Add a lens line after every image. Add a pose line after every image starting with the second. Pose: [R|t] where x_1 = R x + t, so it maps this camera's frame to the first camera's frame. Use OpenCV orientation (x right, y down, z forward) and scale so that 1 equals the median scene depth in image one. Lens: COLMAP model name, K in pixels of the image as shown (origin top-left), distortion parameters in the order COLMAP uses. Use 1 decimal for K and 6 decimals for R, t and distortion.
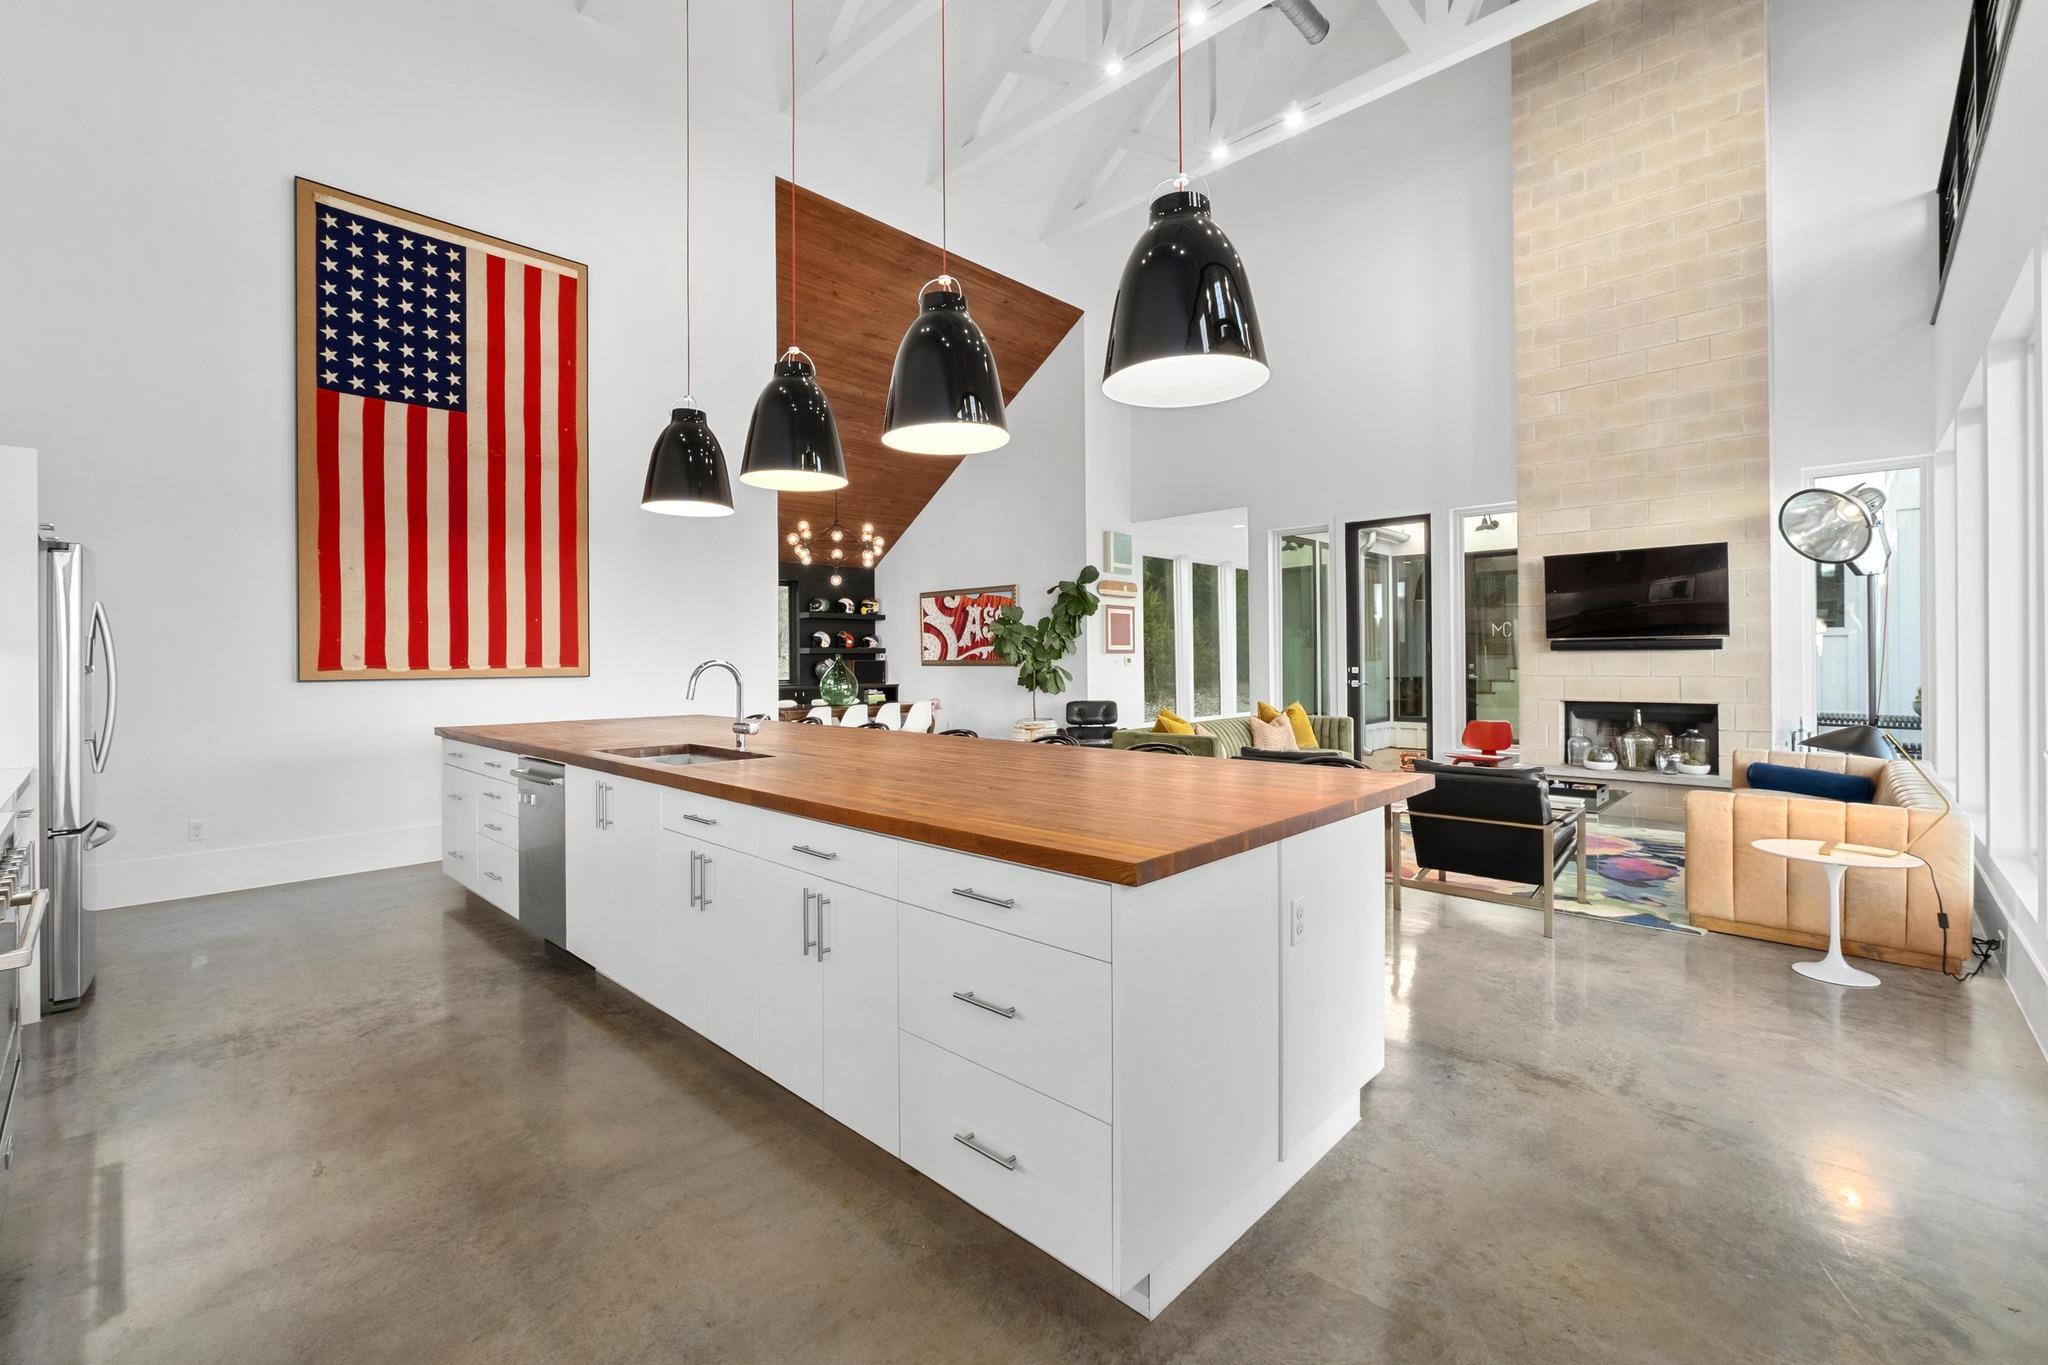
lens RADIAL K [[874.4, 0, 1024.3], [0, 874.4, 665.6], [0, 0, 1]] dist [-0.002182, -0.000154]
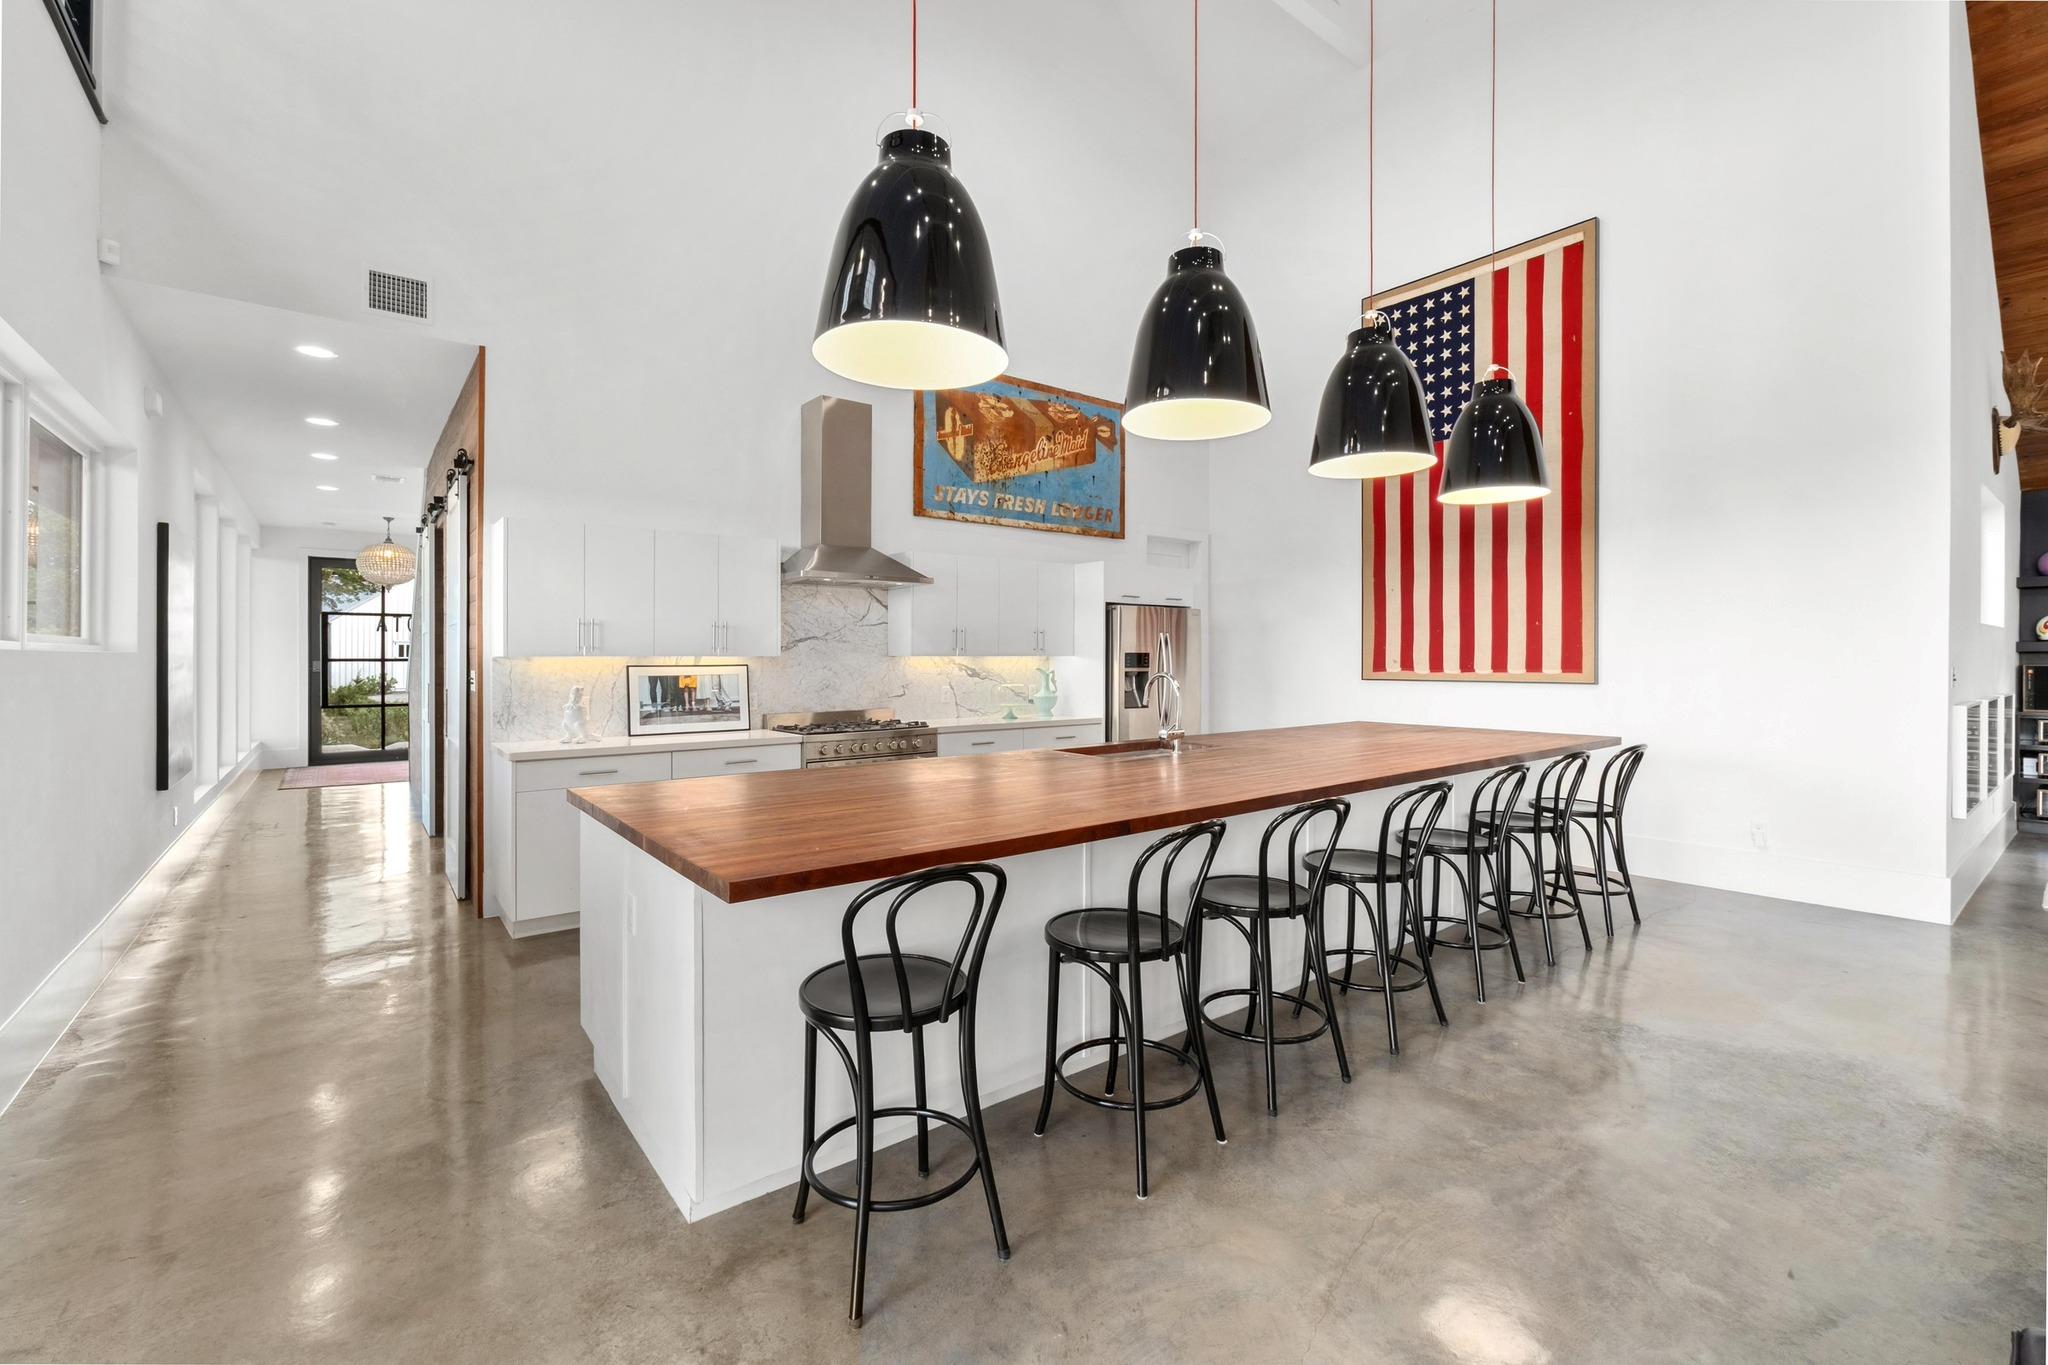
lens RADIAL K [[874.4, 0, 1023.8], [0, 874.4, 667.4], [0, 0, 1]] dist [-0.002182, -0.000154]
pose [[-0.141894, 0.012762, -0.989800, 0.489938], [-0.006264, 0.999885, 0.013790, -0.013839], [0.989862, 0.008156, -0.141798, 0.596052]]
